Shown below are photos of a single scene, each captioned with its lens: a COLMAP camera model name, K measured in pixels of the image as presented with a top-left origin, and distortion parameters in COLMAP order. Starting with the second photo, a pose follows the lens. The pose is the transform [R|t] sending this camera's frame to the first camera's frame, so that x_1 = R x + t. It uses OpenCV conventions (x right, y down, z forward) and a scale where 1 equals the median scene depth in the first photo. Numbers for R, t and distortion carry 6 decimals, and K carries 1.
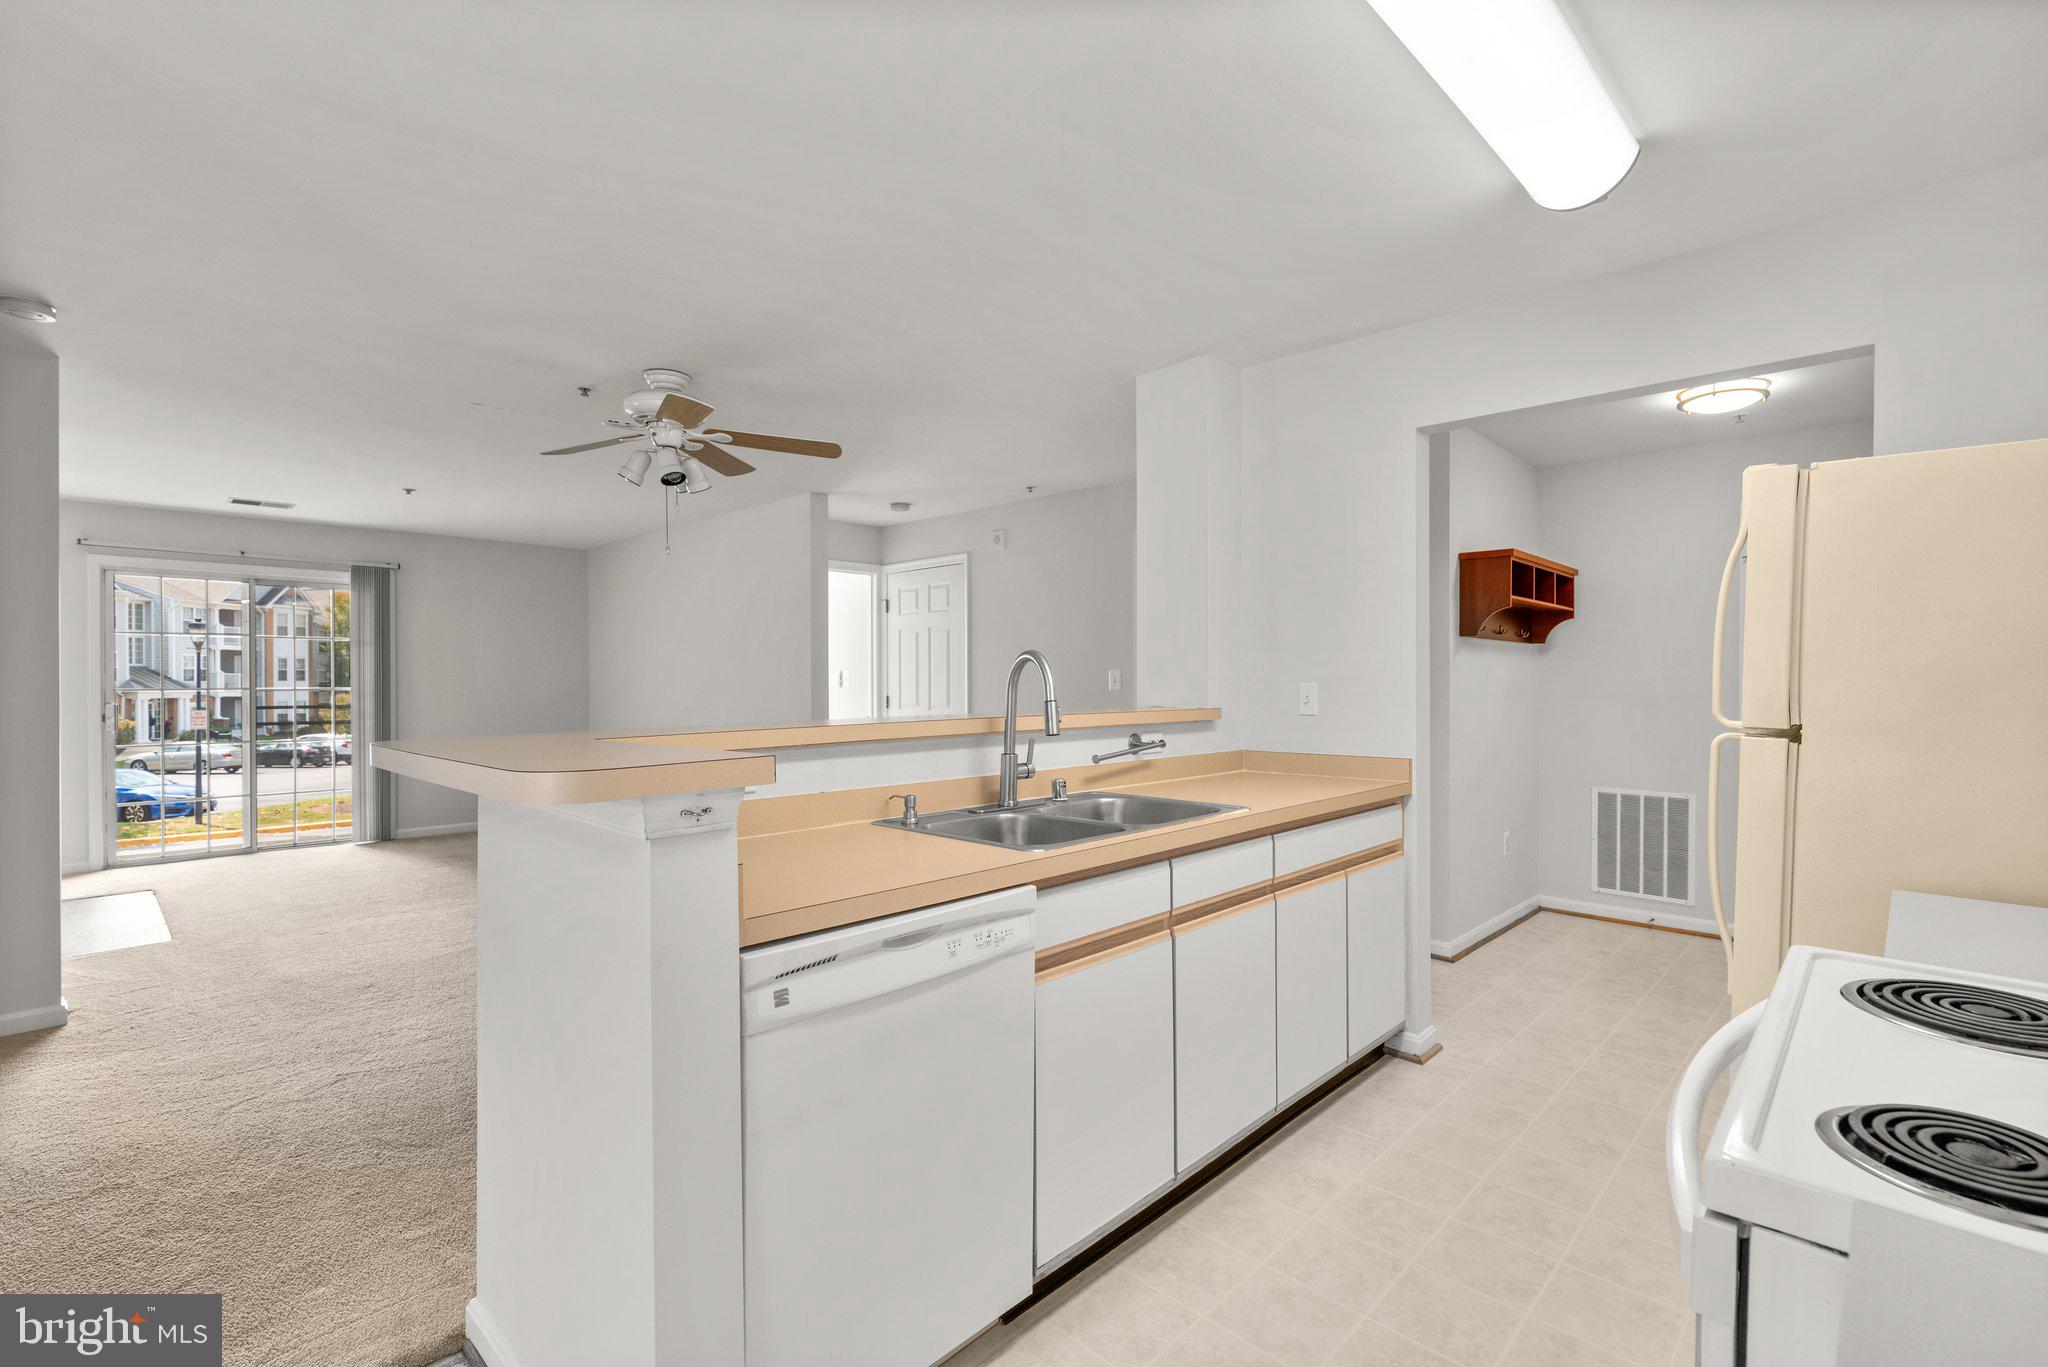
lens RADIAL K [[908.8, 0, 1028.0], [0, 908.8, 680.7], [0, 0, 1]] dist [0.000706, 0.000724]
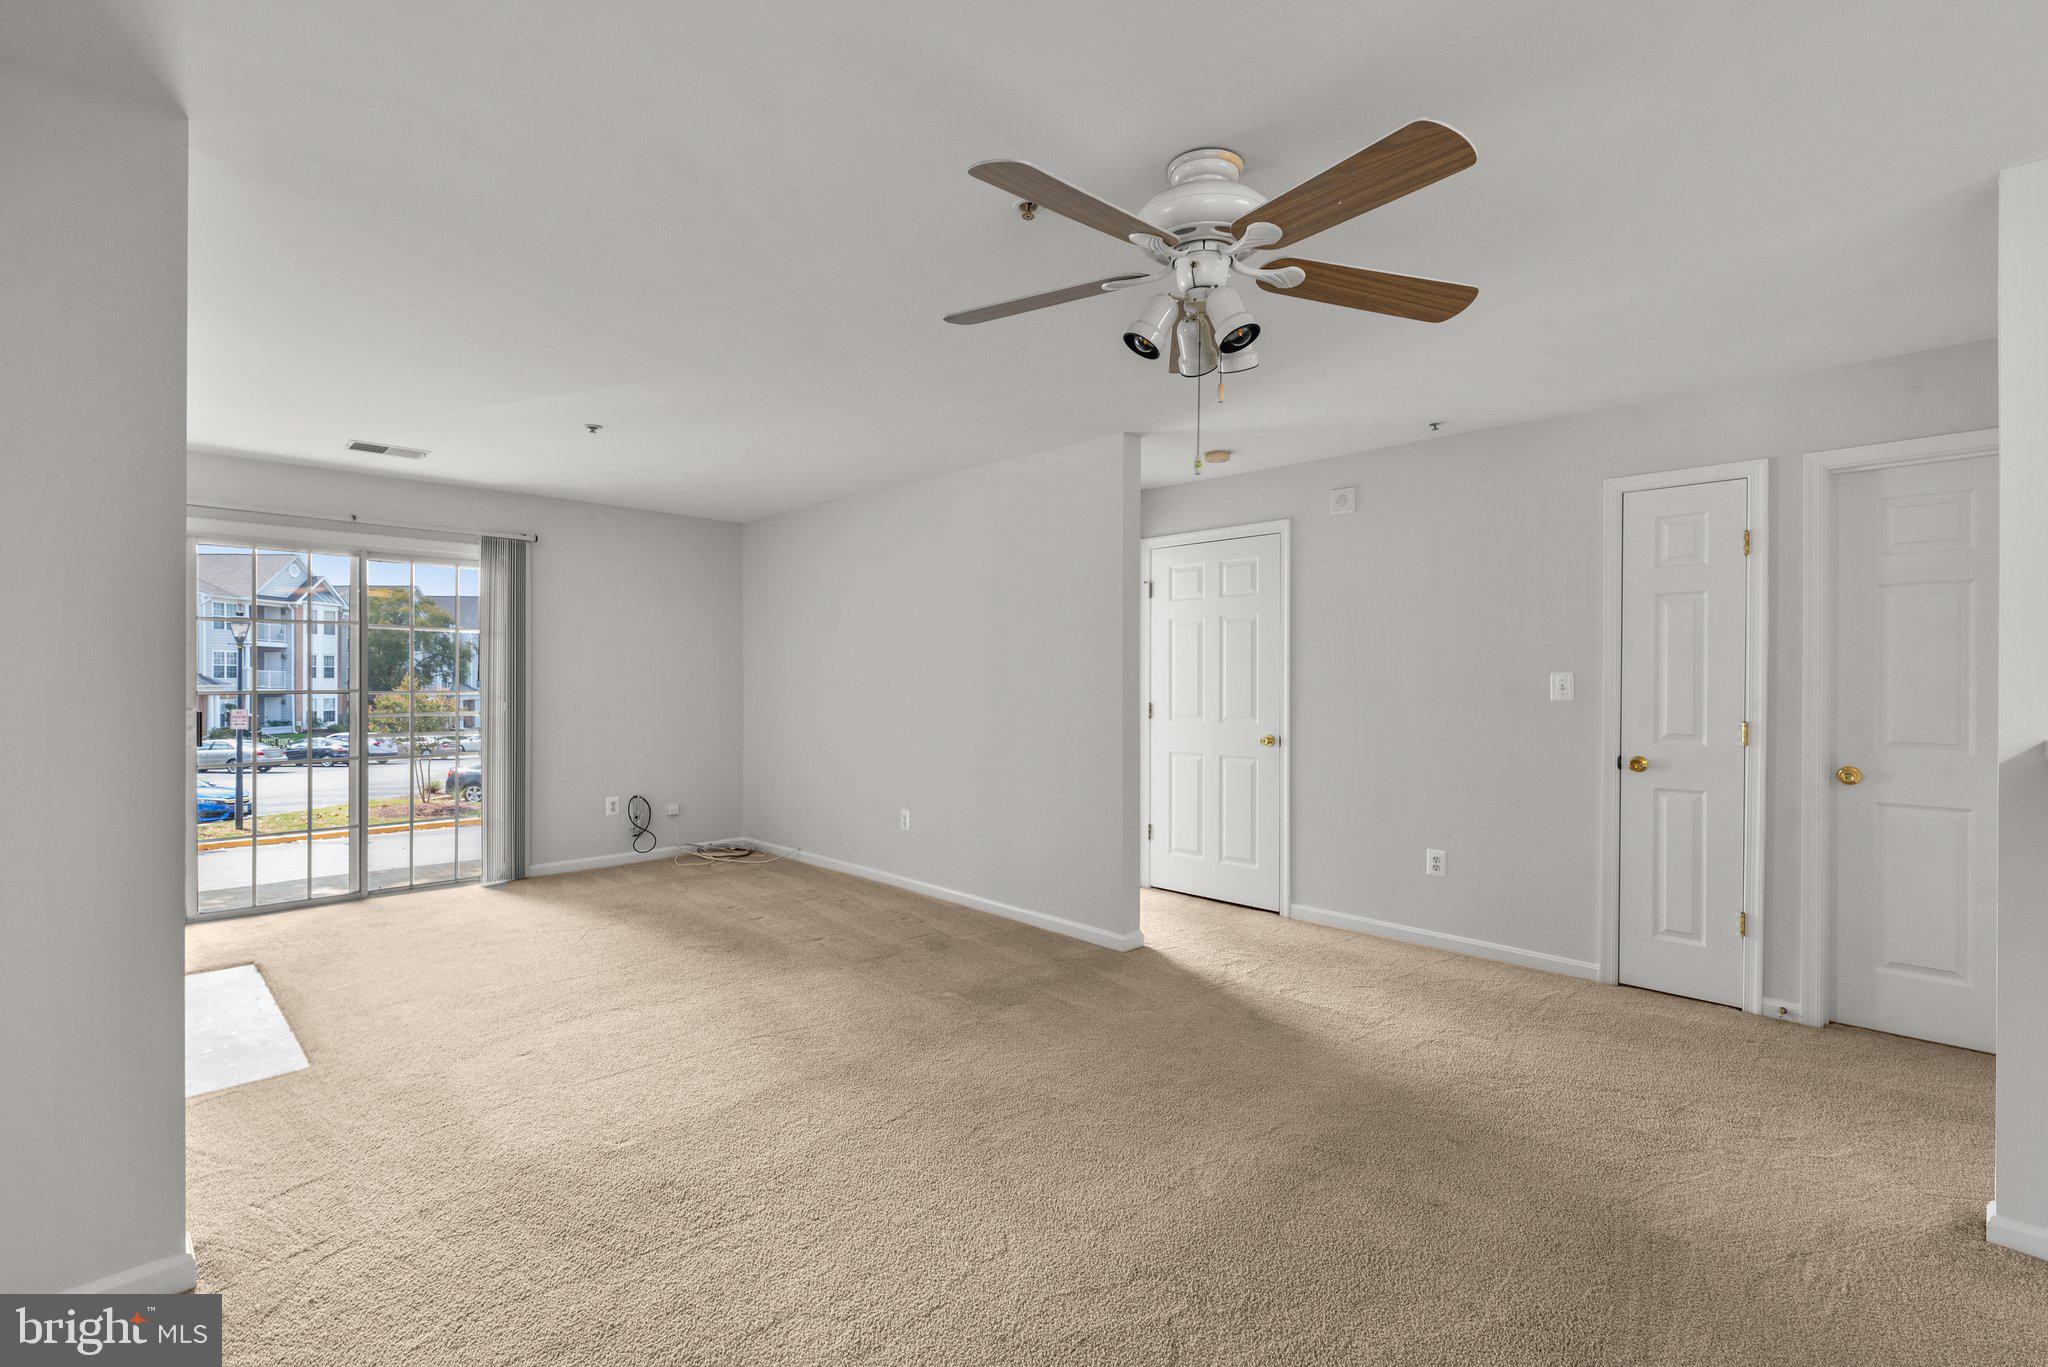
lens RADIAL K [[908.8, 0, 1028.0], [0, 908.8, 680.7], [0, 0, 1]] dist [0.000706, 0.000724]
pose [[0.999890, 0.005218, -0.013855, -0.314222], [-0.005227, 0.999986, -0.000672, -0.002715], [0.013851, 0.000745, 0.999904, 0.260245]]
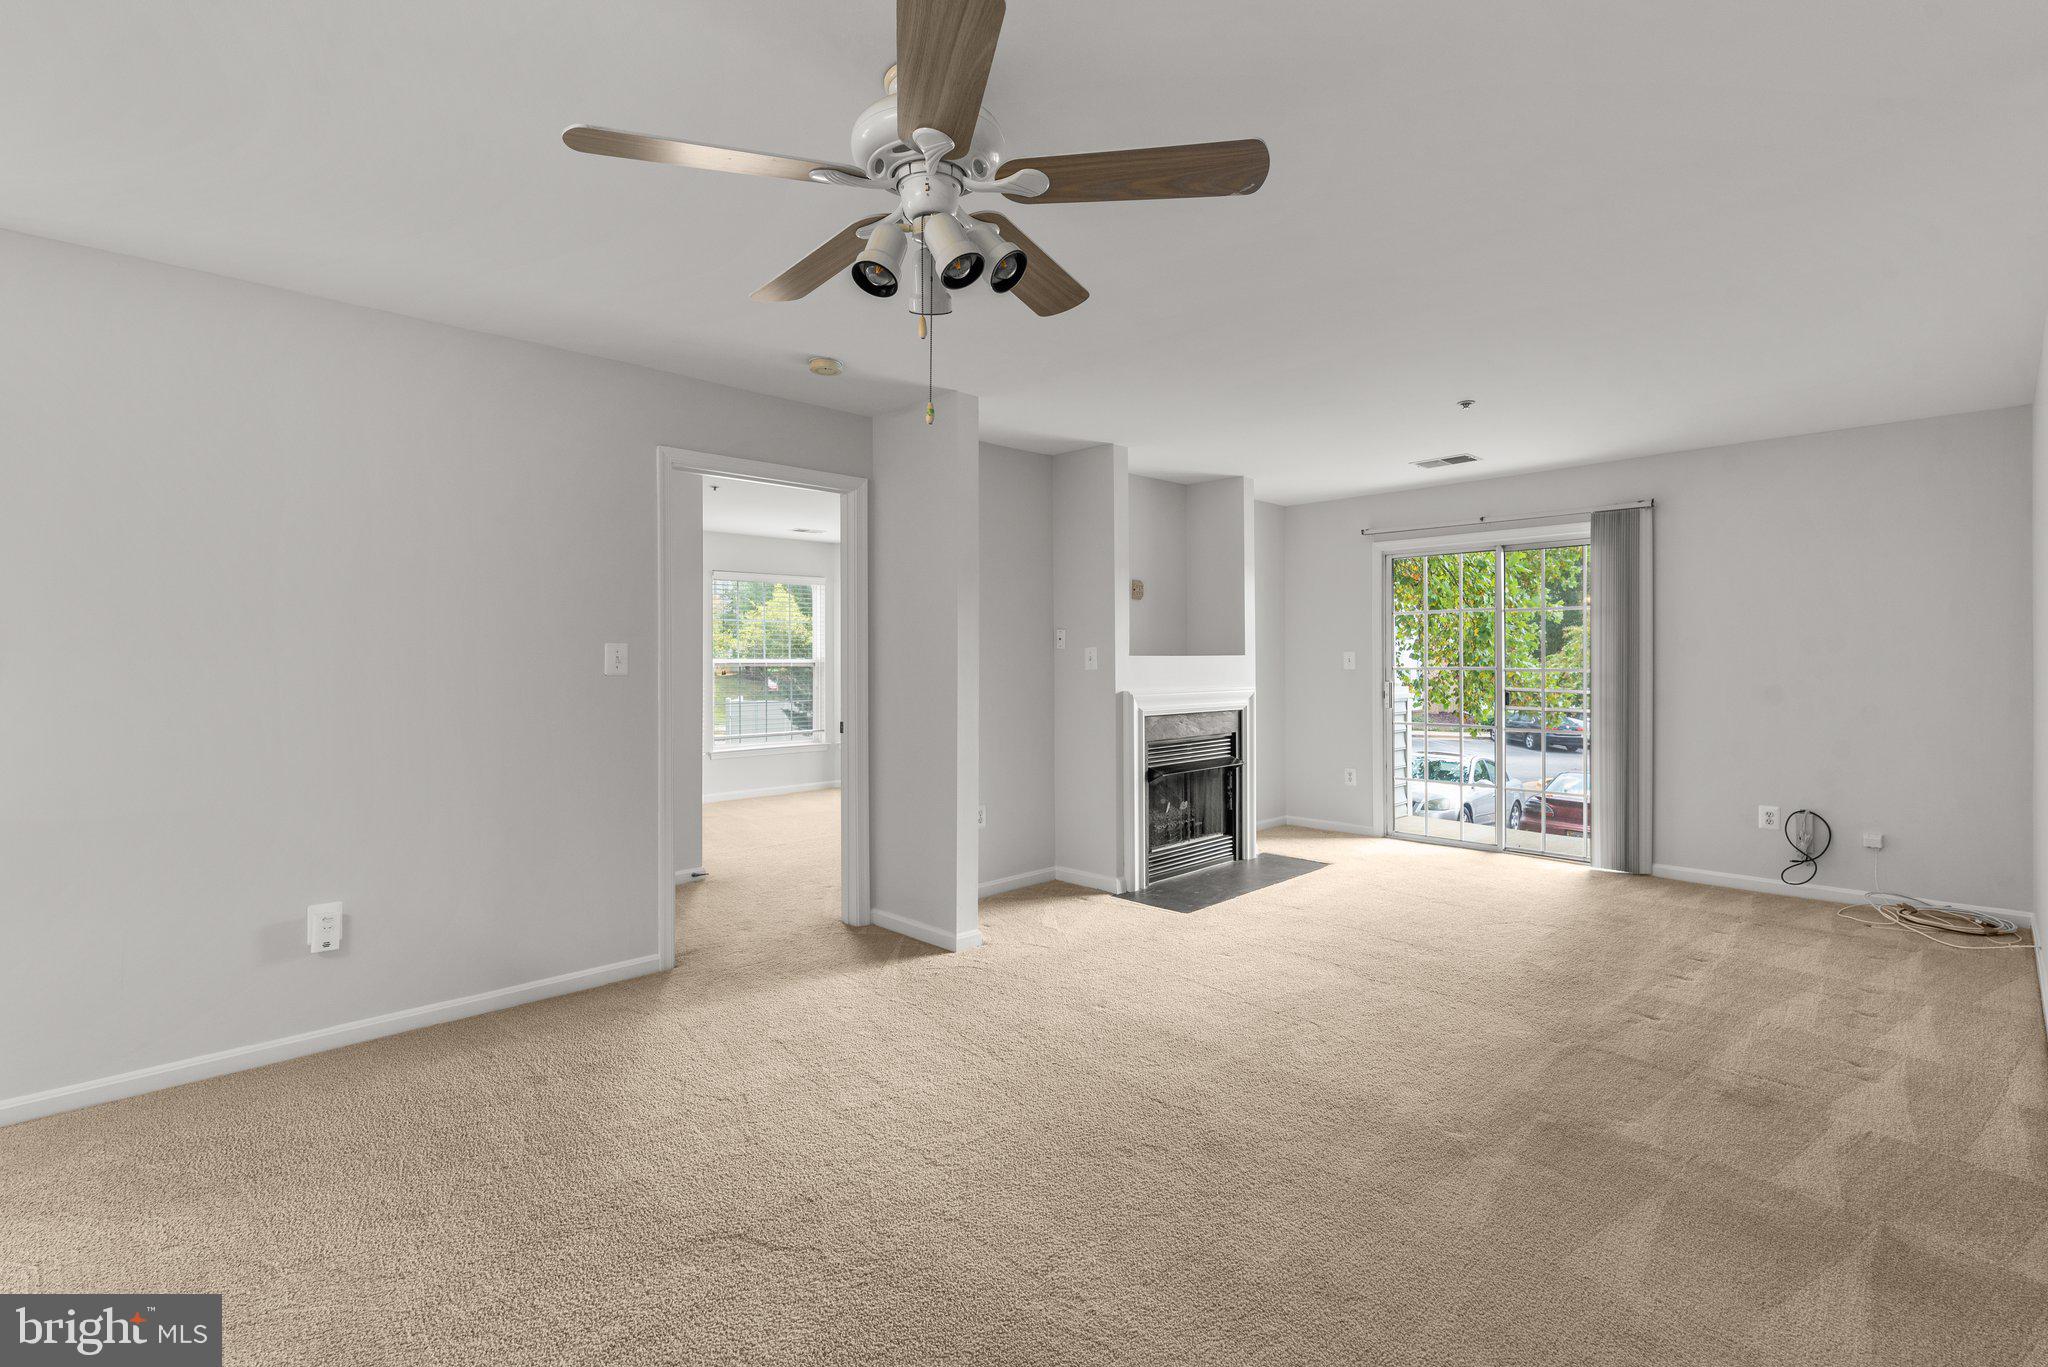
lens RADIAL K [[917.1, 0, 1026.8], [0, 917.1, 673.2], [0, 0, 1]] dist [0.000509, 0.000115]
pose [[-0.036400, 0.015592, -0.999216, 0.077828], [0.002064, 0.999877, 0.015528, -0.003077], [0.999335, -0.001498, -0.036428, 0.675732]]
